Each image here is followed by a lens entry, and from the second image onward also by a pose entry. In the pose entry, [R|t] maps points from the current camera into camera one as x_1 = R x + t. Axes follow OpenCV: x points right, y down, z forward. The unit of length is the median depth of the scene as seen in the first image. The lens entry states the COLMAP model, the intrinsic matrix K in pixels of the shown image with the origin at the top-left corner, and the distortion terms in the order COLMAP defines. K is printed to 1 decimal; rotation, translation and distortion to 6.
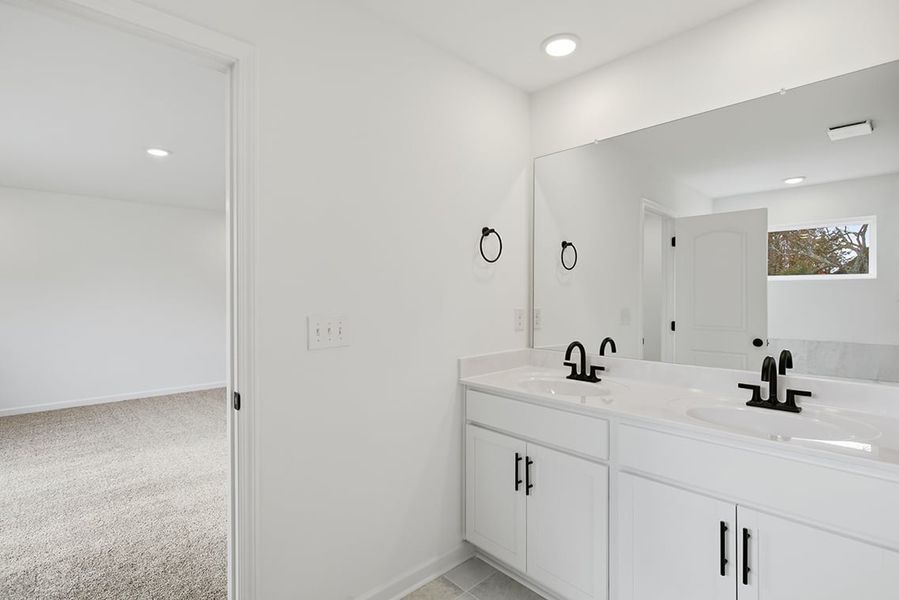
lens RADIAL K [[436.3, 0, 448.3], [0, 436.3, 296.6], [0, 0, 1]] dist [0.000061, 0.000069]
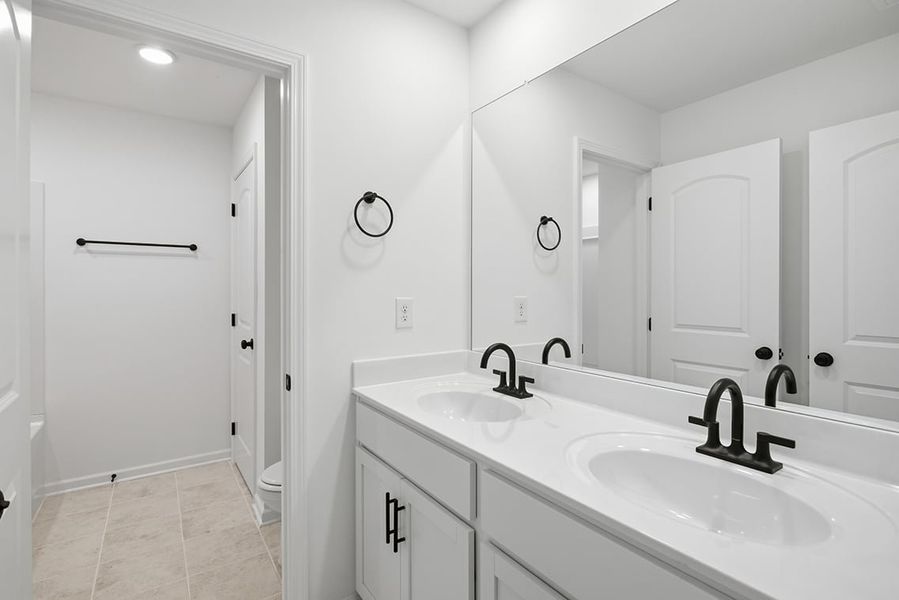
lens RADIAL K [[434.3, 0, 449.5], [0, 434.3, 300.0], [0, 0, 1]] dist [-0.016006, -0.000318]
pose [[0.986287, -0.004120, -0.164987, 0.334459], [0.007925, 0.999717, 0.022410, 0.013148], [0.164848, -0.023411, 0.986041, 0.262652]]
